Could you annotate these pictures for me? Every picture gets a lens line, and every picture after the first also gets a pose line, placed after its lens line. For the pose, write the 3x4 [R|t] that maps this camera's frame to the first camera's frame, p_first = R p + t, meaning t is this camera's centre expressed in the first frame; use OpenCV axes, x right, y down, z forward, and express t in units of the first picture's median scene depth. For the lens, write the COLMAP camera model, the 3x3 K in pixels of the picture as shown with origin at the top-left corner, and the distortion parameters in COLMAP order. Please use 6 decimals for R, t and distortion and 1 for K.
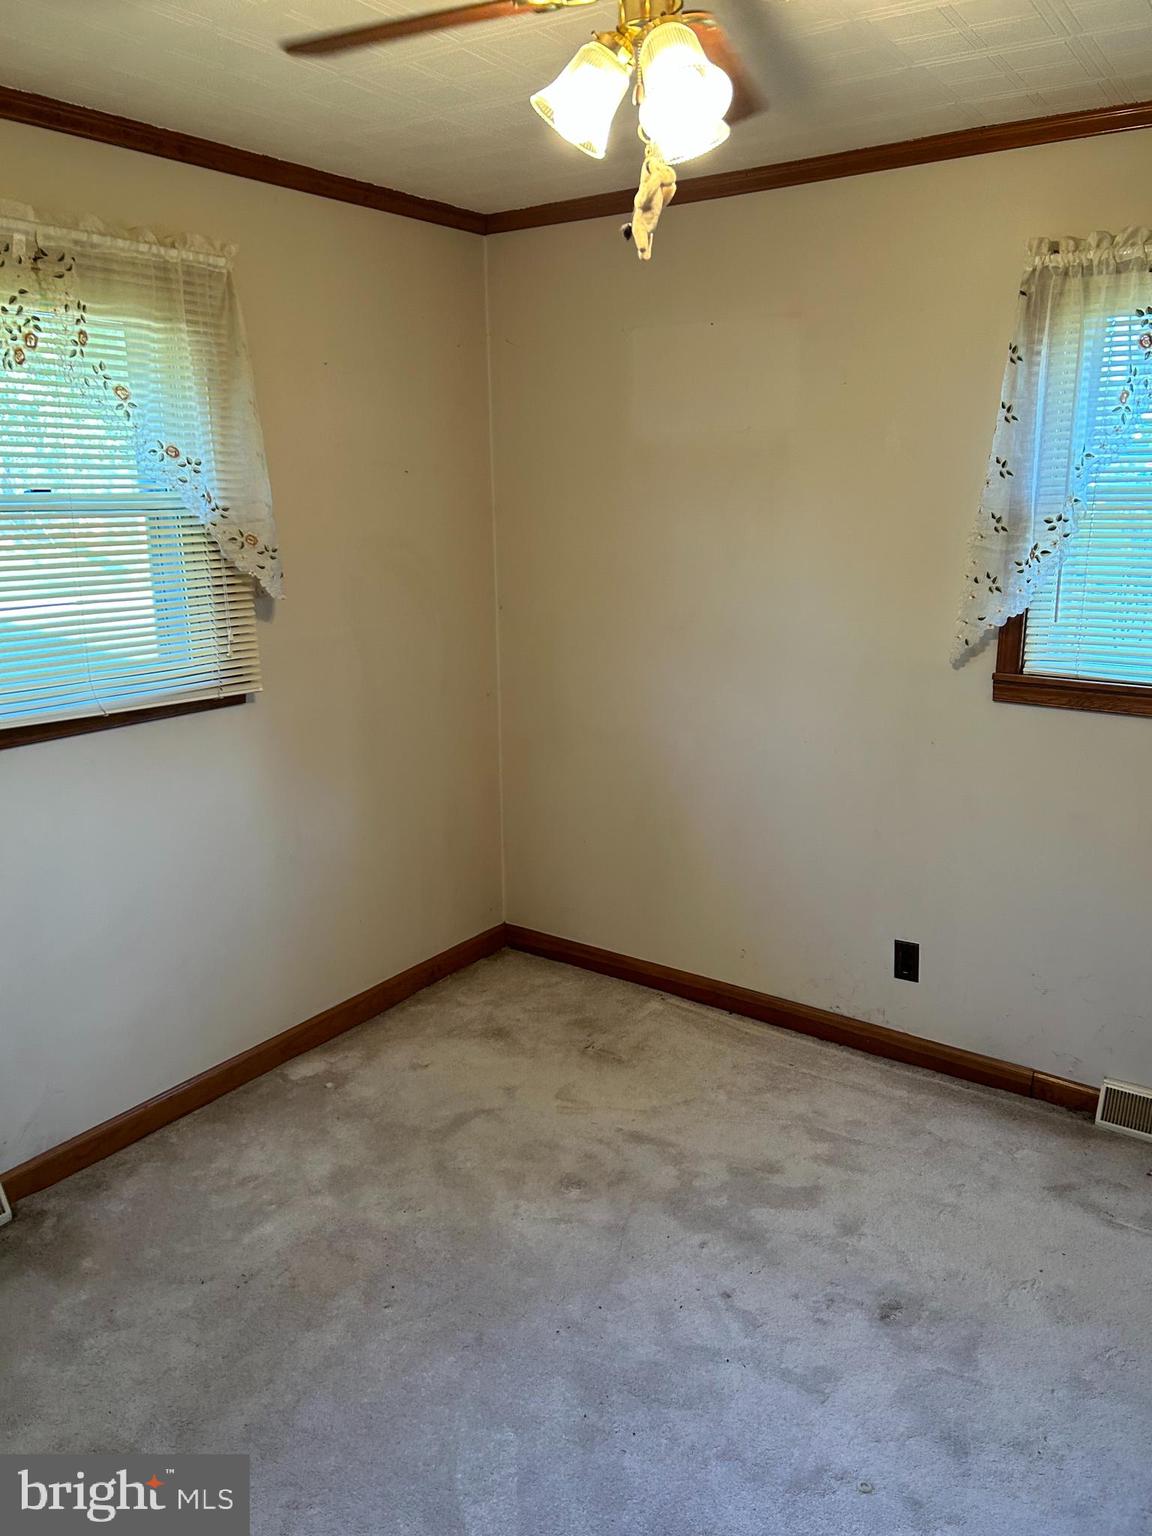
lens RADIAL K [[1158.3, 0, 566.7], [0, 1158.3, 774.1], [0, 0, 1]] dist [0.057853, -0.062445]
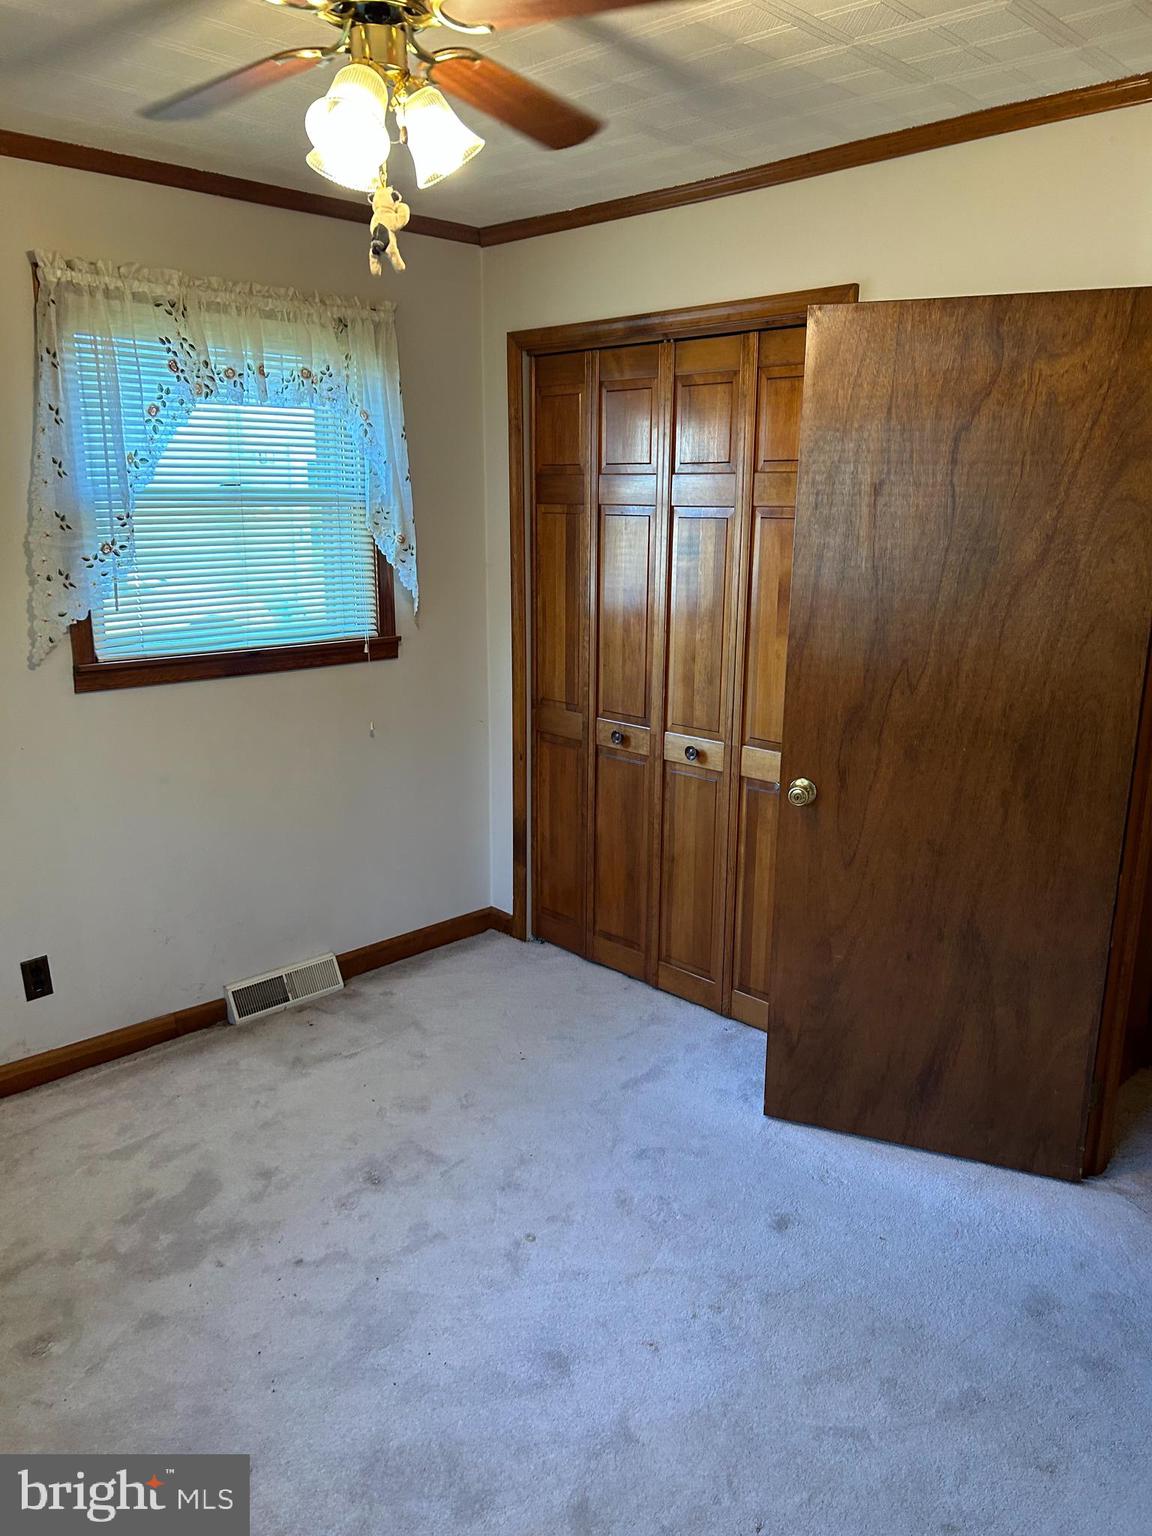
lens RADIAL K [[1158.3, 0, 574.5], [0, 1158.3, 779.4], [0, 0, 1]] dist [0.057853, -0.062445]
pose [[0.173666, -0.231698, 0.957160, -0.617324], [0.235293, 0.953543, 0.188132, -0.087609], [-0.956283, 0.192541, 0.220115, 0.392892]]
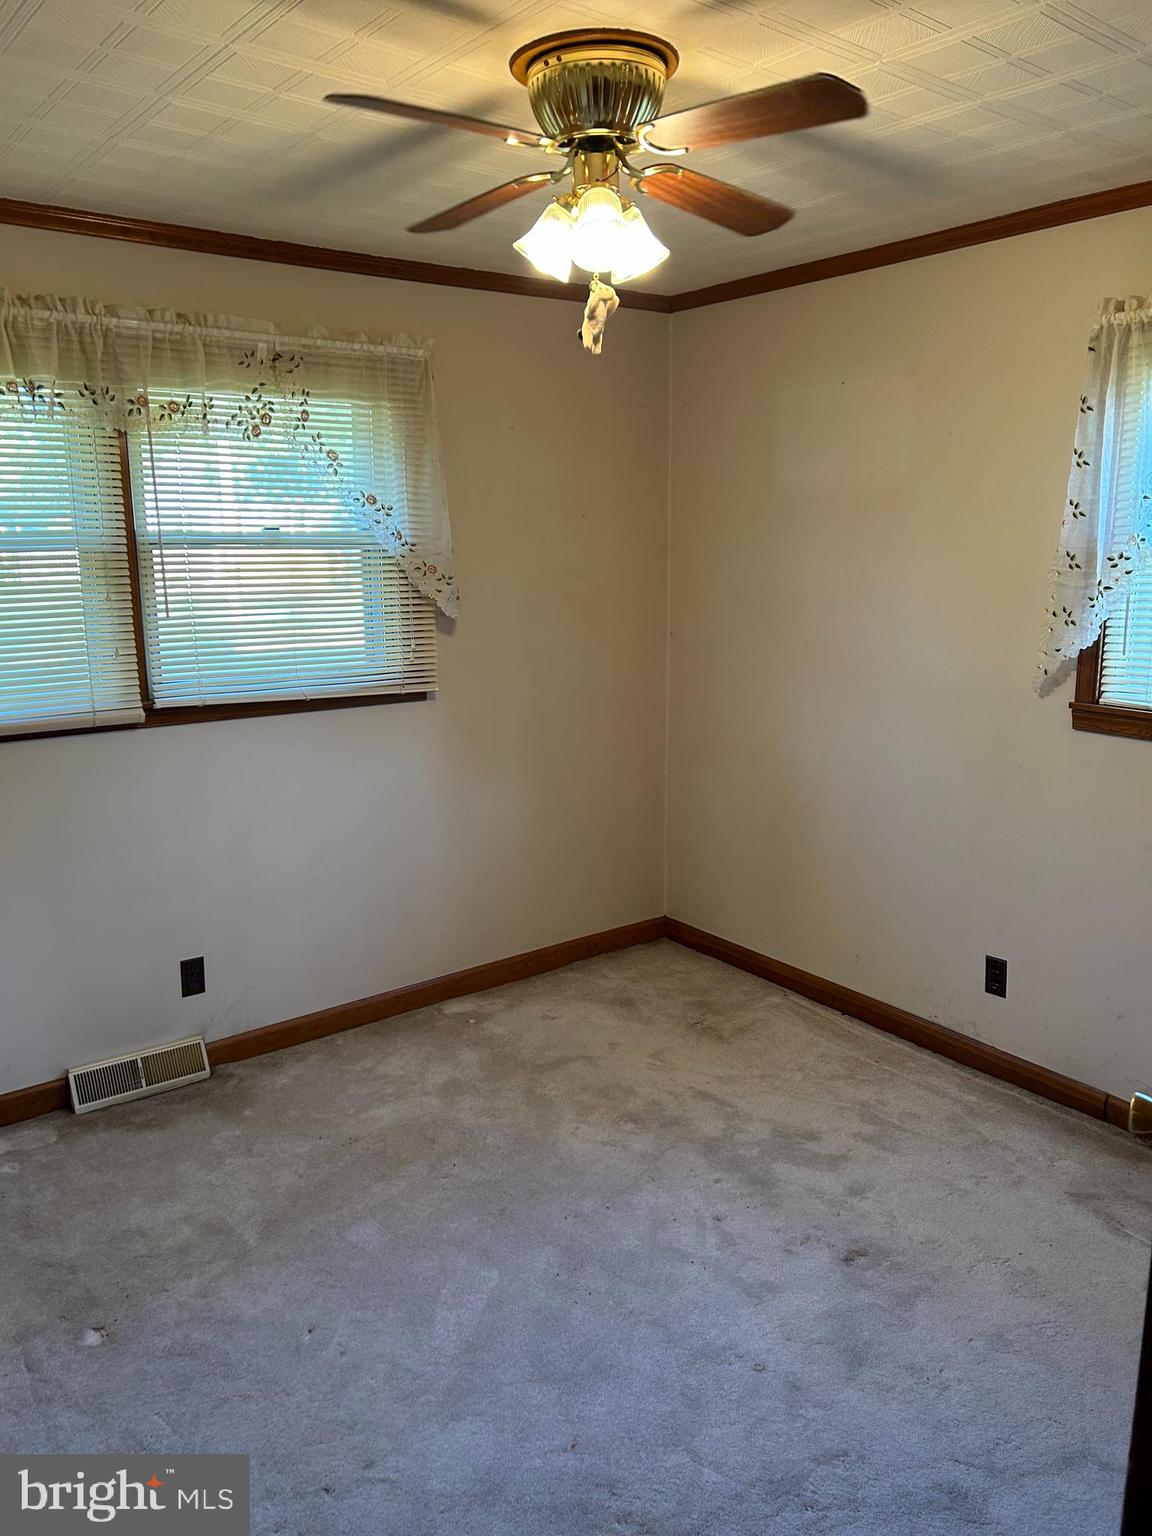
lens RADIAL K [[1158.3, 0, 565.8], [0, 1158.3, 764.1], [0, 0, 1]] dist [0.057853, -0.062445]
pose [[0.952295, 0.062998, -0.298607, 0.267810], [-0.076292, 0.996537, -0.033064, 0.041305], [0.295490, 0.054268, 0.953803, -0.146003]]
